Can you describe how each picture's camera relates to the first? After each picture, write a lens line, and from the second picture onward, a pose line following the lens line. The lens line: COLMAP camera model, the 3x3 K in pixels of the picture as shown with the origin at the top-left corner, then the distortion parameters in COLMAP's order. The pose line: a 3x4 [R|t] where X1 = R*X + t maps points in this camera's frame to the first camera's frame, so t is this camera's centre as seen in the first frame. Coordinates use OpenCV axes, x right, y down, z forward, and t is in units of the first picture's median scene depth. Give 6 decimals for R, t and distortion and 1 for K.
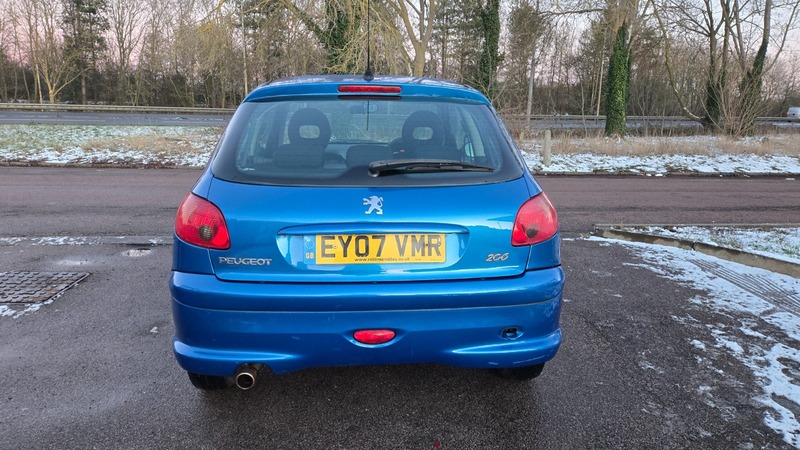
lens RADIAL K [[537.6, 0, 395.0], [0, 537.6, 220.0], [0, 0, 1]] dist [0.080360, -0.069280]
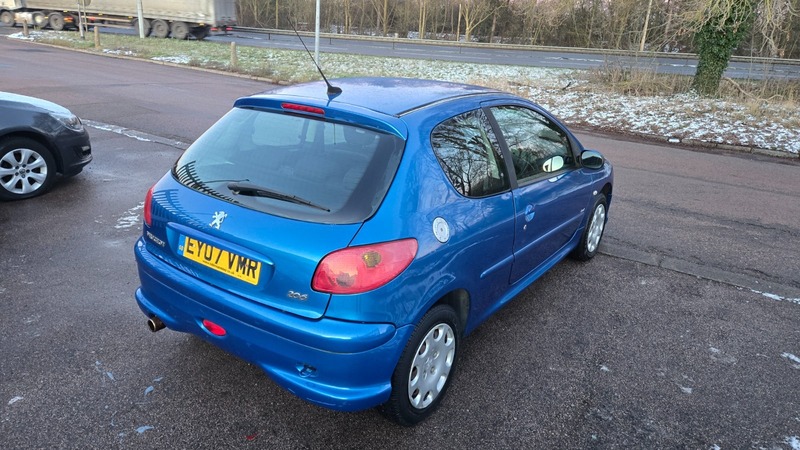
lens RADIAL K [[537.6, 0, 399.4], [0, 537.6, 213.4], [0, 0, 1]] dist [0.080360, -0.069280]
pose [[0.774935, 0.222051, -0.591751, 0.751512], [-0.163177, 0.974802, 0.152097, -0.222902], [0.610614, -0.021305, 0.791642, 0.256764]]
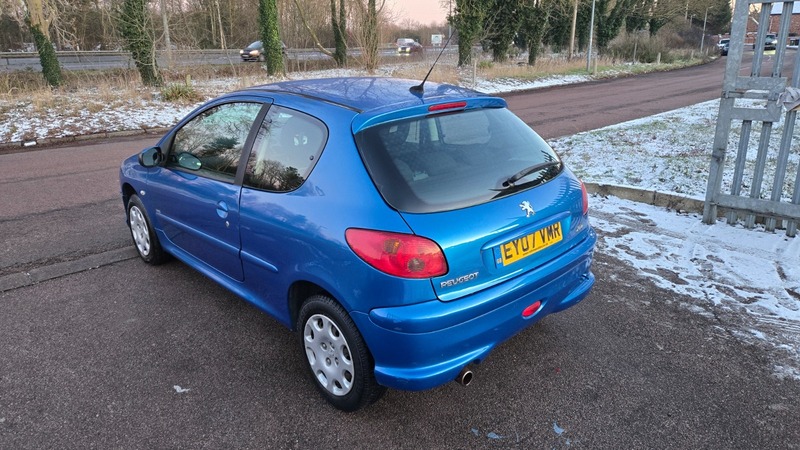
lens RADIAL K [[537.6, 0, 394.9], [0, 537.6, 211.8], [0, 0, 1]] dist [0.080360, -0.069280]
pose [[0.790337, -0.206573, 0.576797, -0.806144], [0.145834, 0.977815, 0.150368, -0.203419], [-0.595063, -0.034725, 0.802929, 0.139584]]
